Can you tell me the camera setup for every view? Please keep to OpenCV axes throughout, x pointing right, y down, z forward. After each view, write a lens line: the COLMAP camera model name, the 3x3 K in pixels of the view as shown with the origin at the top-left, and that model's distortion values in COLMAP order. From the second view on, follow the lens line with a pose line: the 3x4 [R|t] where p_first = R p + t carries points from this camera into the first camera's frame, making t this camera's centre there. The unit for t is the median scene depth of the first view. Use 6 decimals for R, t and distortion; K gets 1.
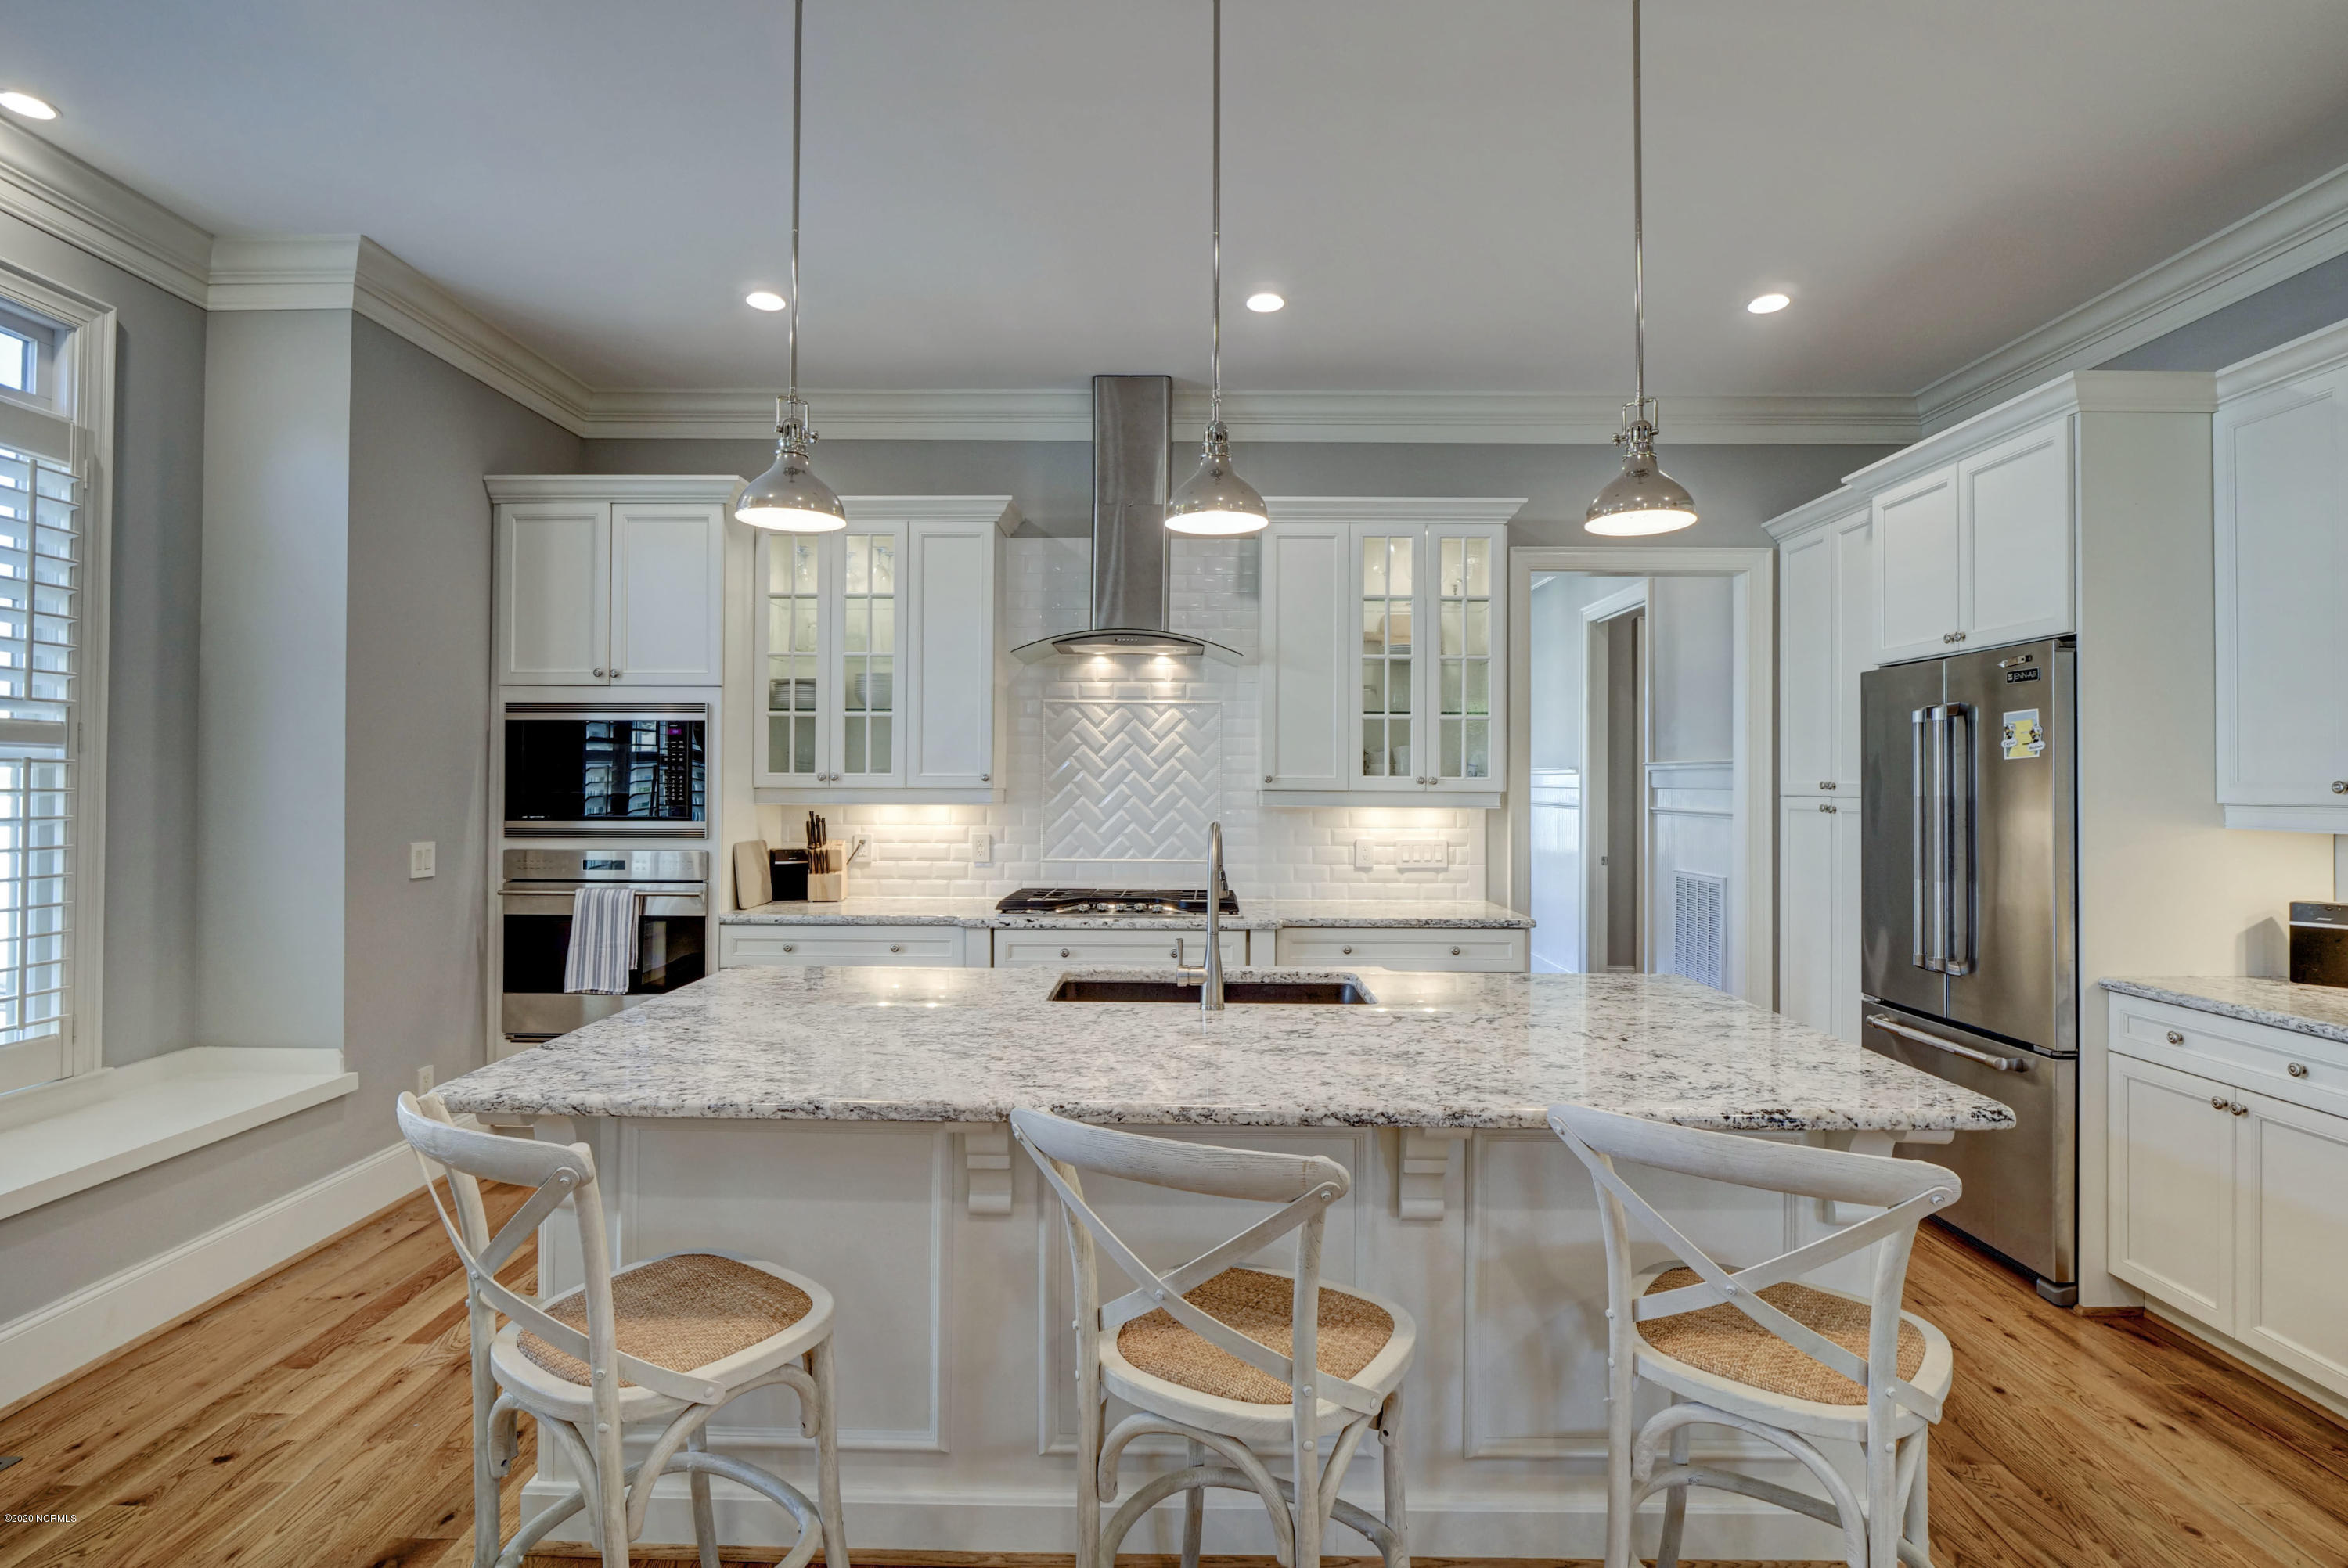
lens RADIAL K [[1140.8, 0, 1173.7], [0, 1140.8, 773.3], [0, 0, 1]] dist [-0.010013, -0.001907]
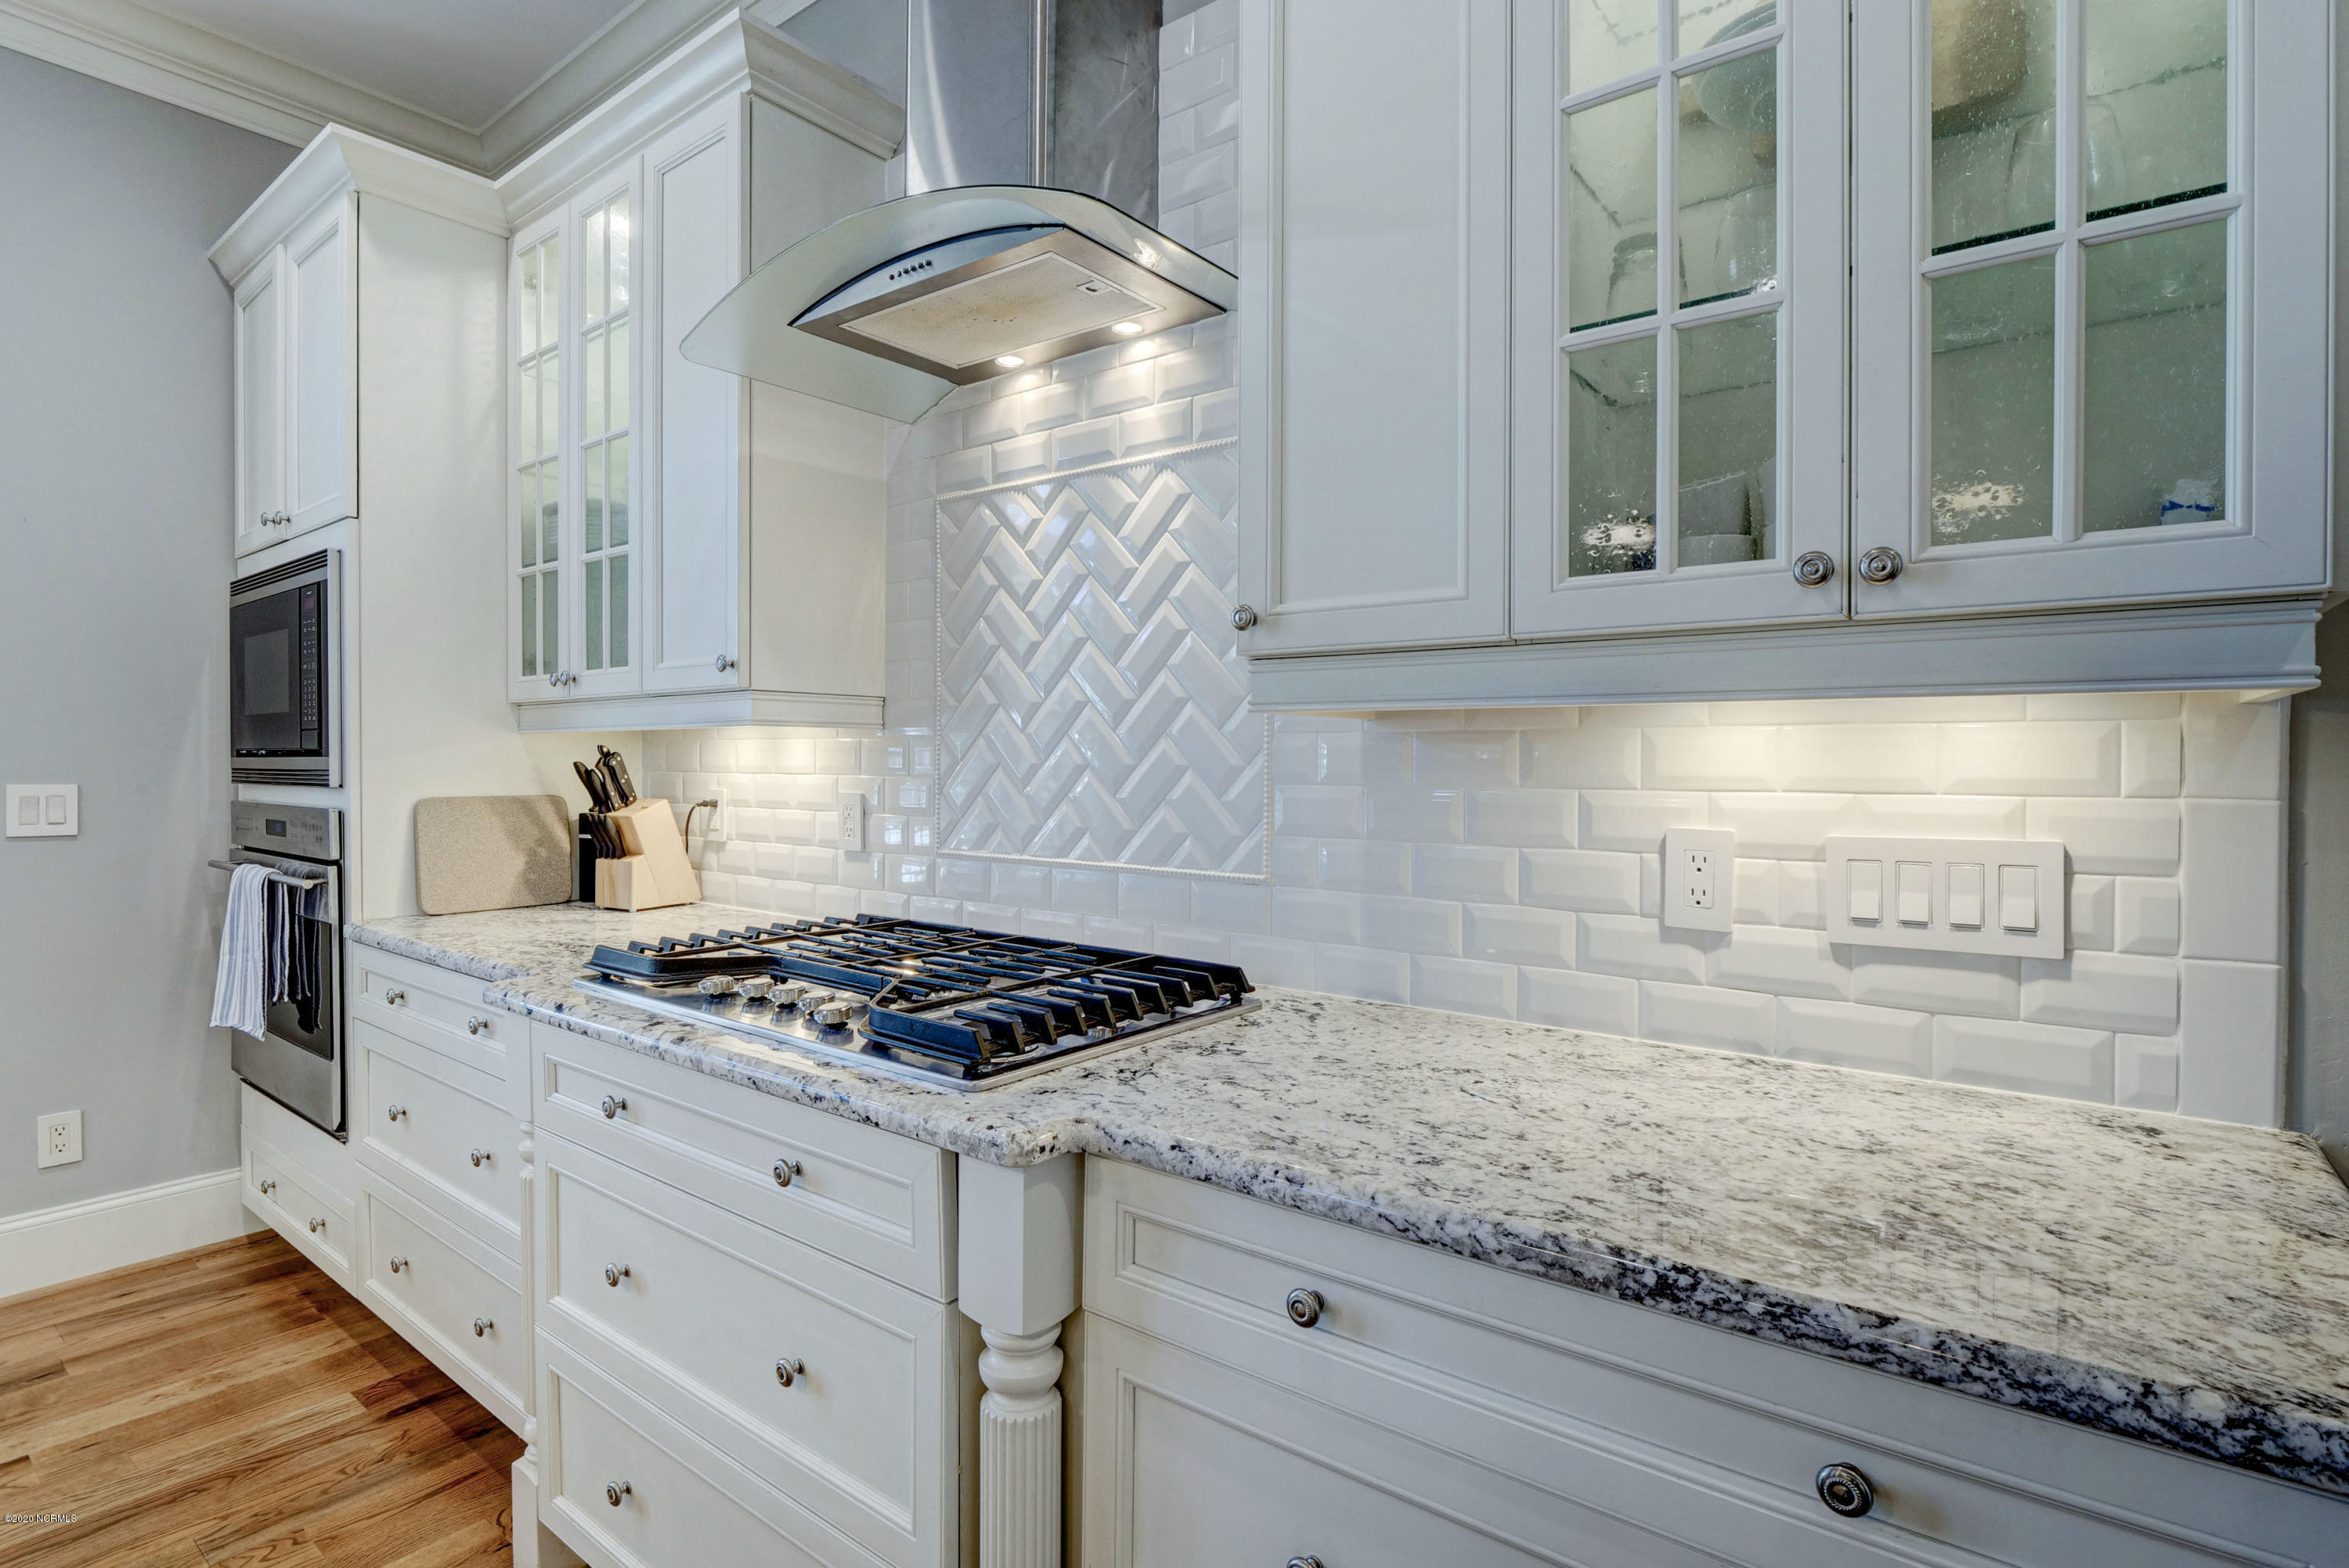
lens RADIAL K [[1141.3, 0, 1177.3], [0, 1141.3, 779.8], [0, 0, 1]] dist [-0.010013, -0.001907]
pose [[0.800001, 0.007781, -0.599949, 0.231729], [0.004813, 0.999801, 0.019385, 0.038836], [0.599980, -0.018396, 0.799803, 0.695400]]
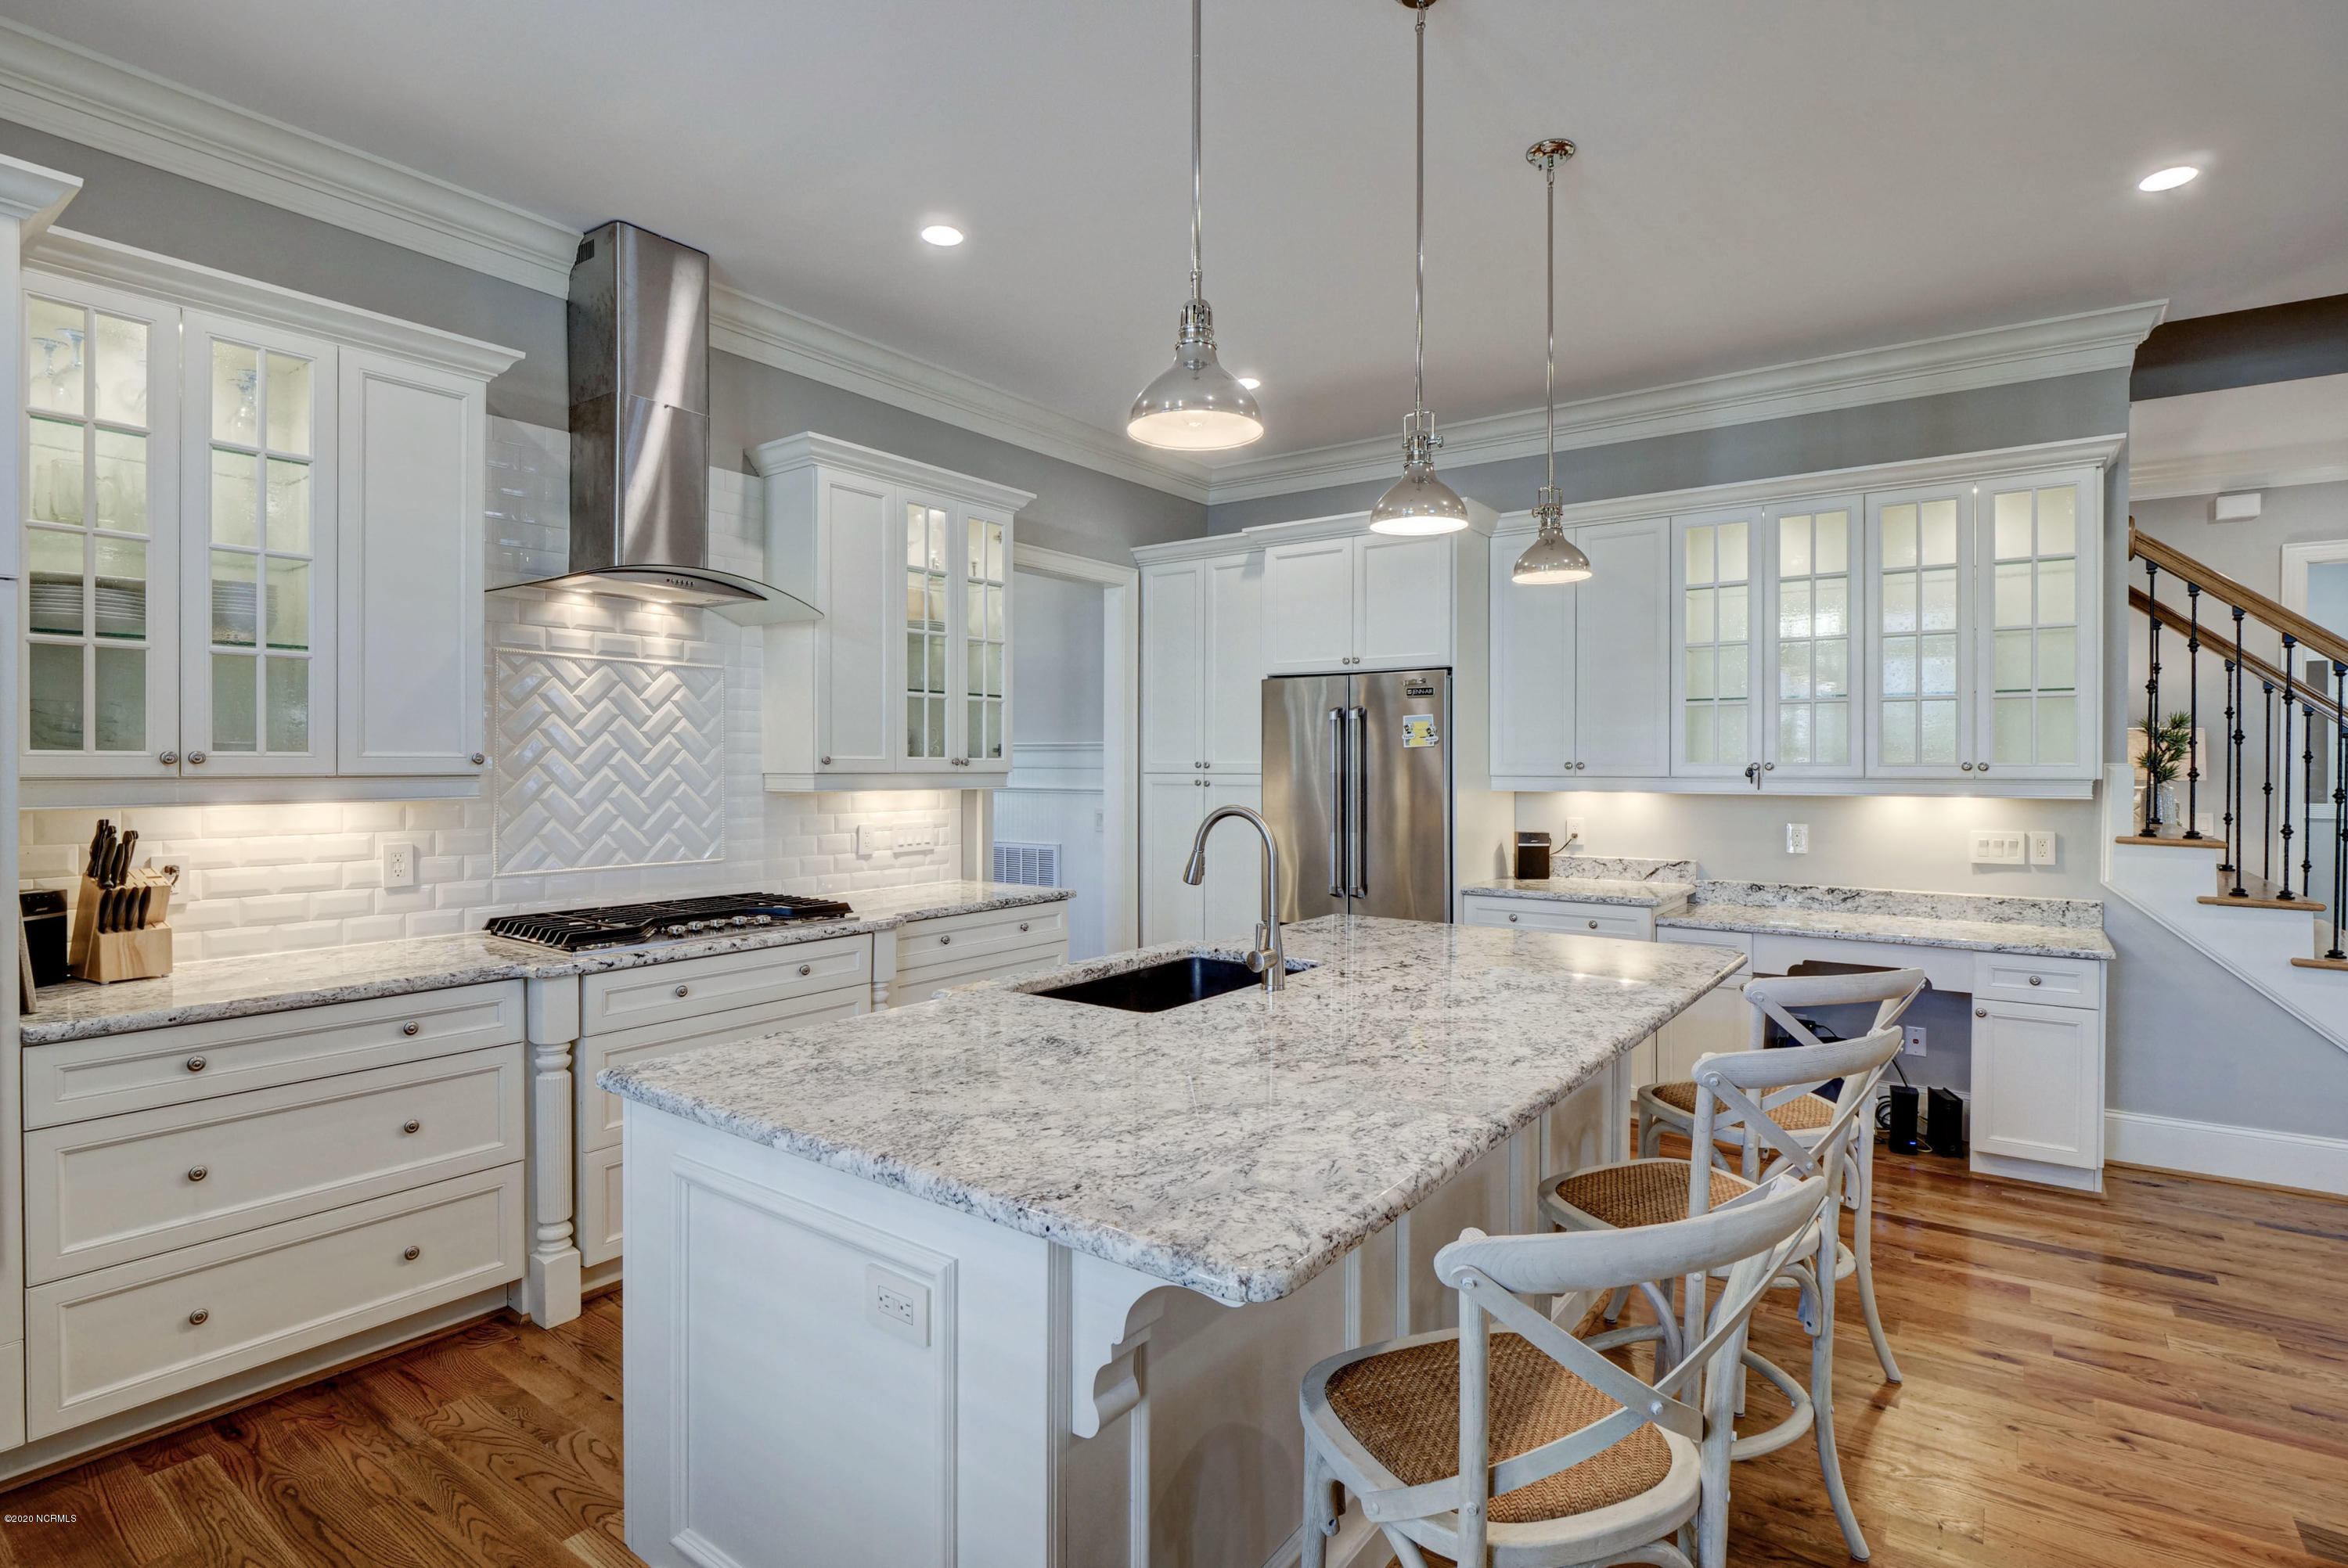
lens RADIAL K [[1140.8, 0, 1175.0], [0, 1140.8, 772.2], [0, 0, 1]] dist [-0.010013, -0.001907]
pose [[0.581972, -0.009760, 0.813150, -0.440316], [-0.004121, 0.999880, 0.014951, -0.000187], [-0.813198, -0.012052, 0.581862, 0.251806]]
